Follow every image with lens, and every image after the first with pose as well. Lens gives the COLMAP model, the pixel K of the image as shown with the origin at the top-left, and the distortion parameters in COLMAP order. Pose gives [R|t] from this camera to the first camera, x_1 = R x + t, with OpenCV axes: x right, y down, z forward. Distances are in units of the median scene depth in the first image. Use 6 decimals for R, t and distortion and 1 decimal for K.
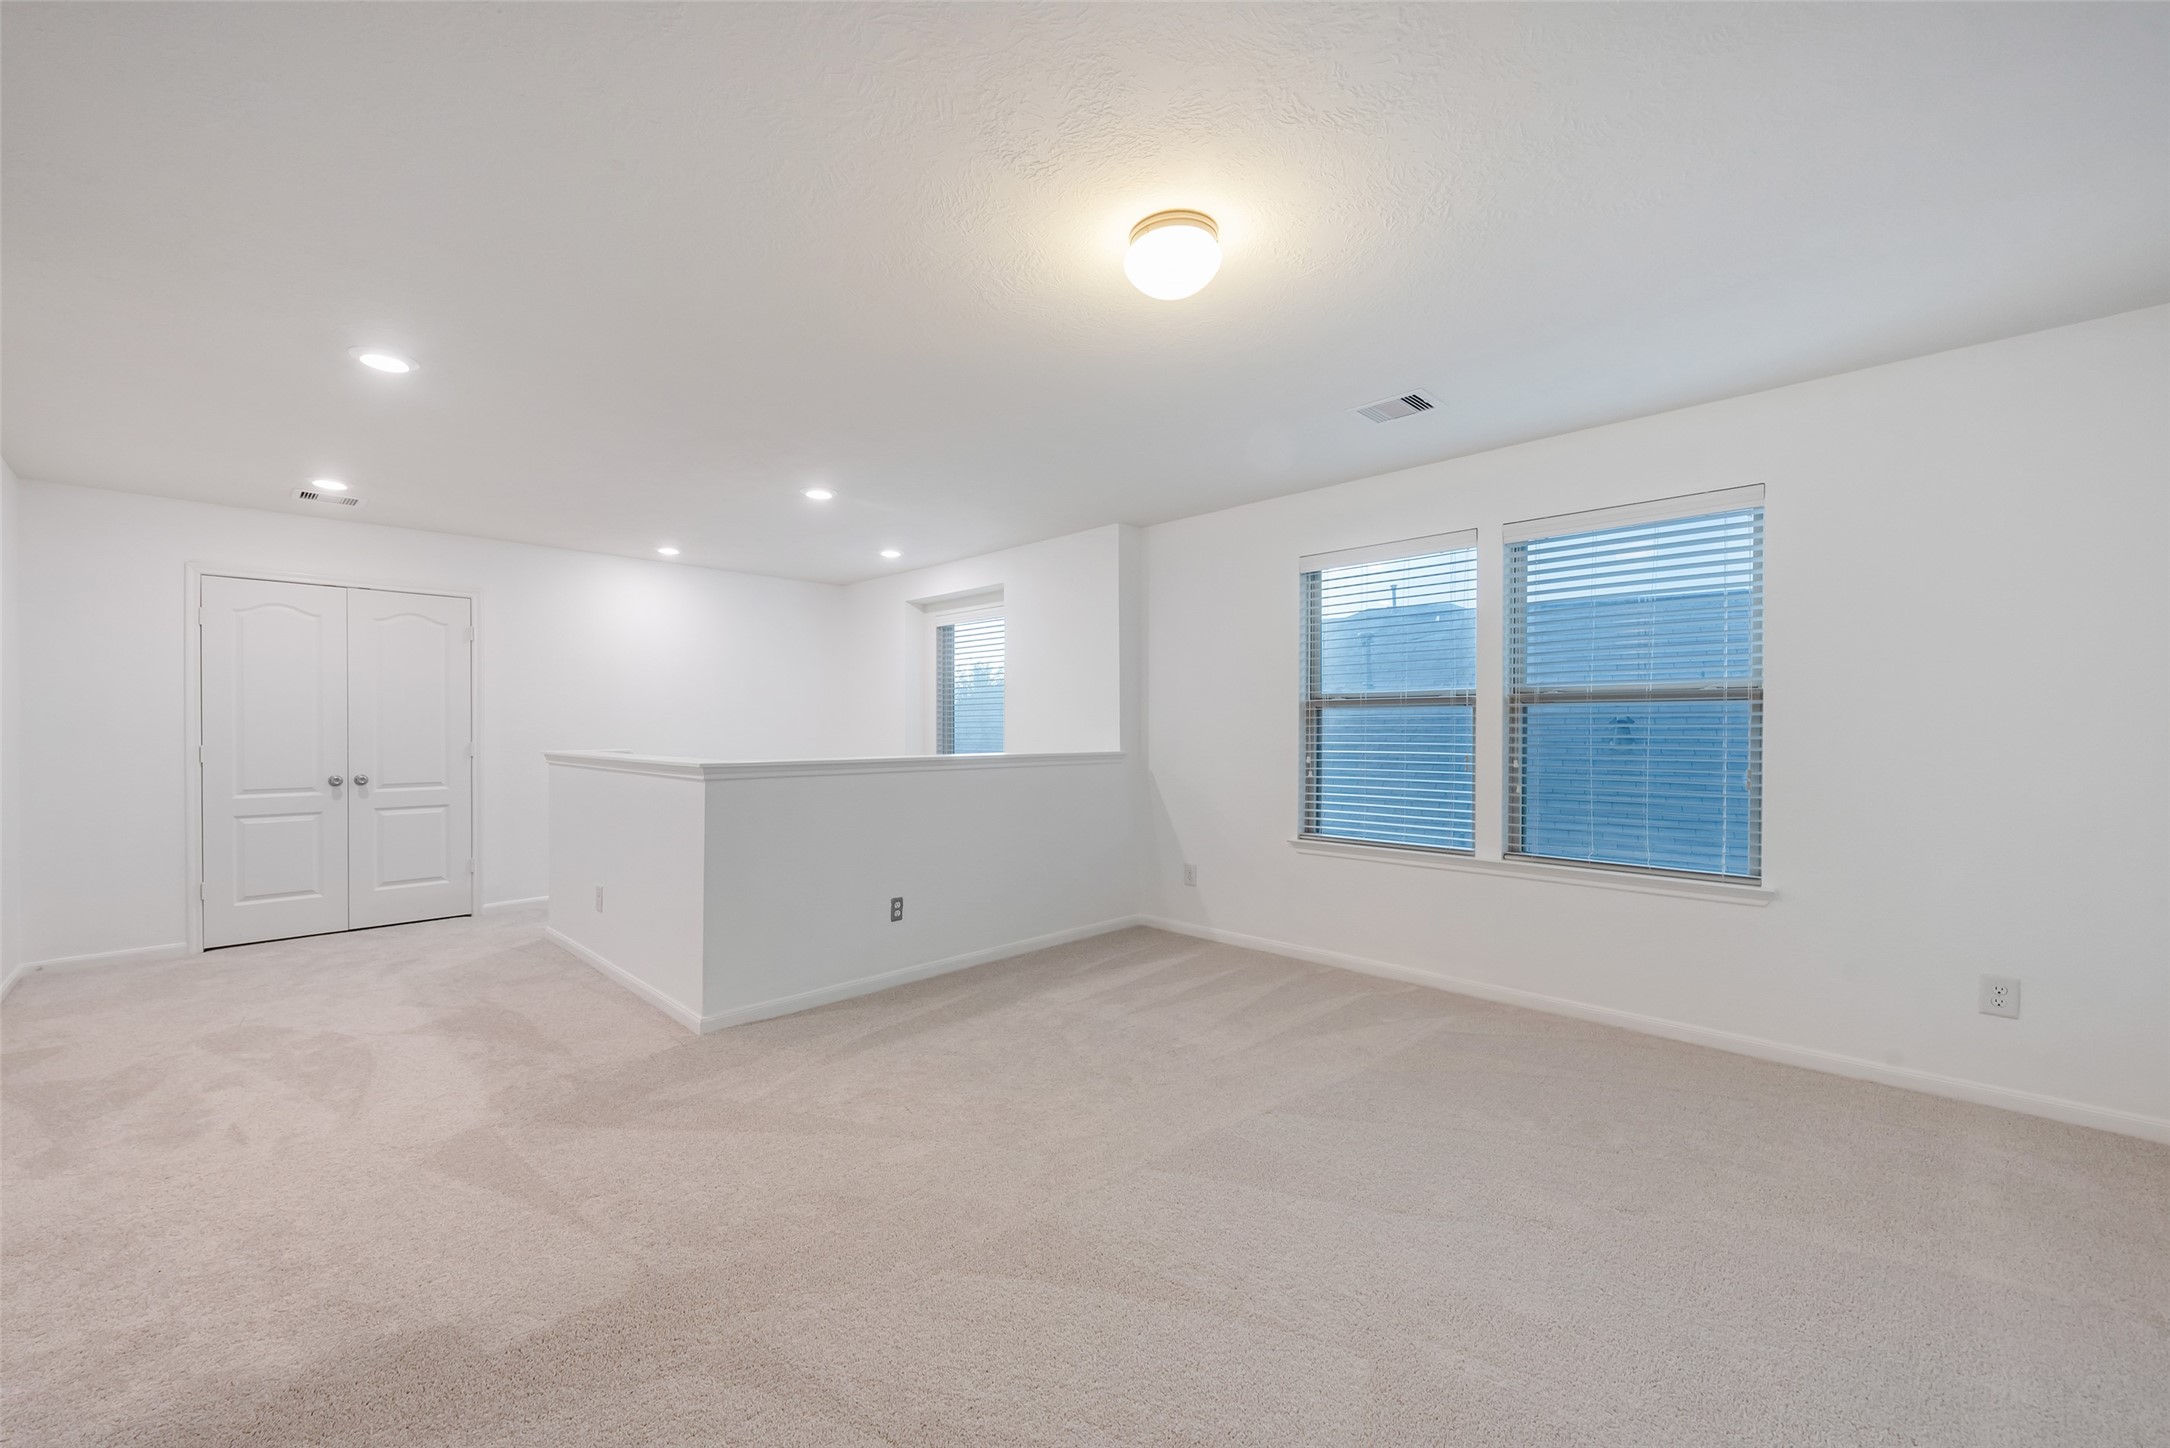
lens RADIAL K [[856.8, 0, 1084.5], [0, 856.8, 734.4], [0, 0, 1]] dist [0.001866, 0.000052]
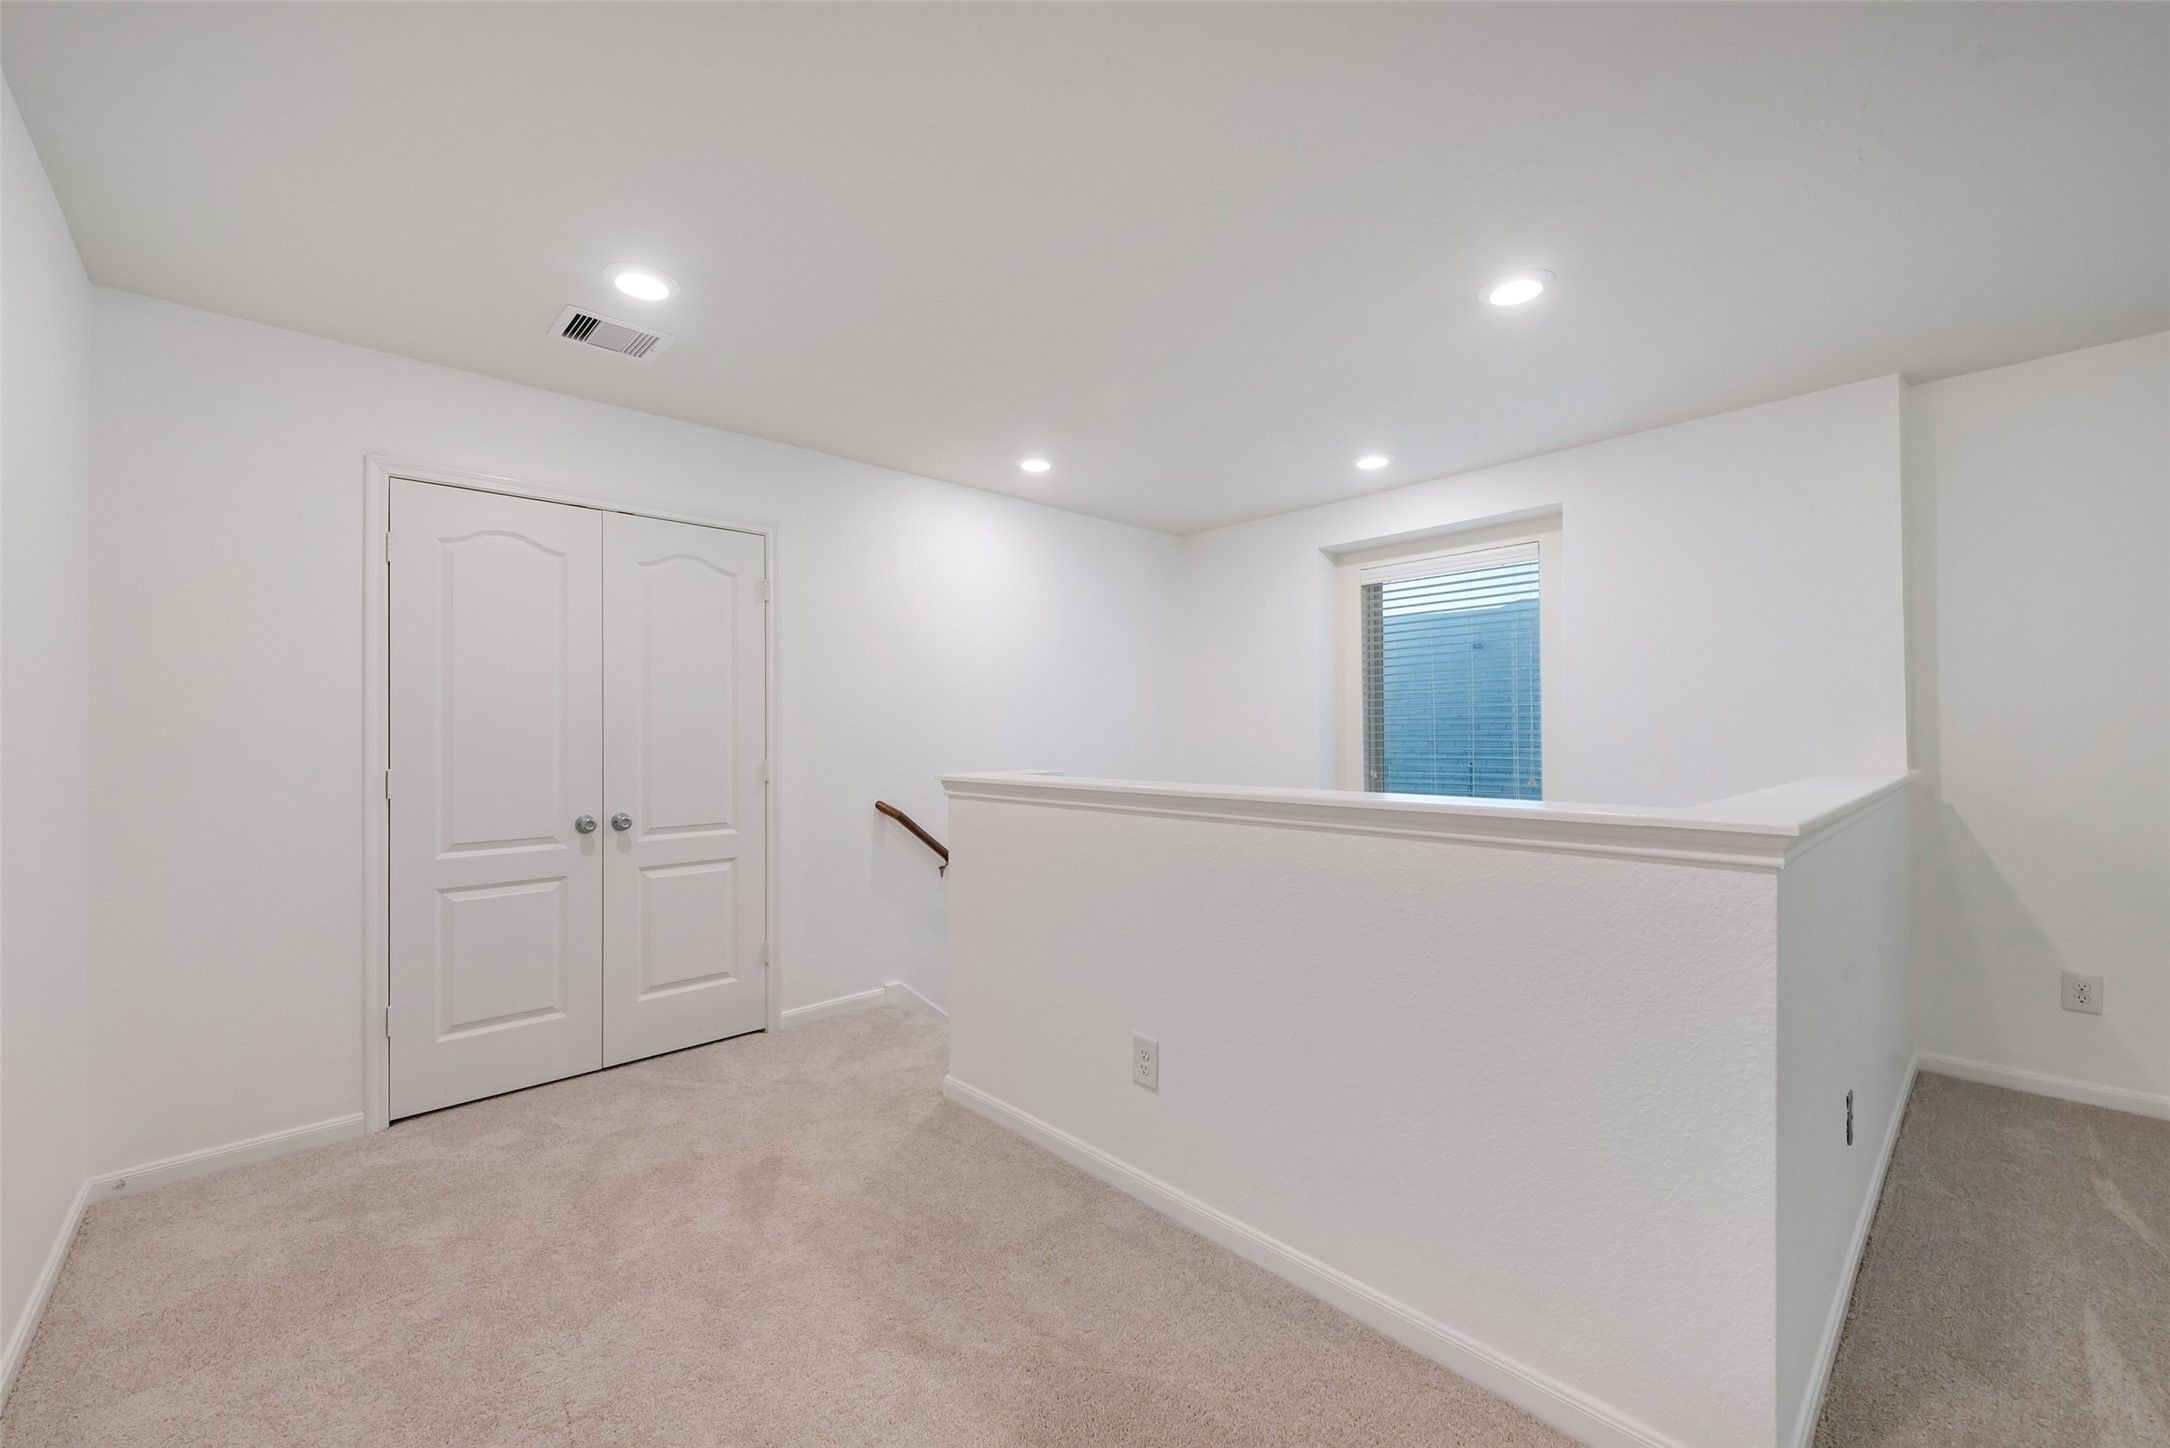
lens RADIAL K [[856.8, 0, 1089.9], [0, 856.8, 729.7], [0, 0, 1]] dist [0.001866, 0.000052]
pose [[0.998567, -0.007469, -0.052993, -0.476465], [0.006805, 0.999896, -0.012697, -0.003108], [0.053082, 0.012318, 0.998514, 0.404801]]
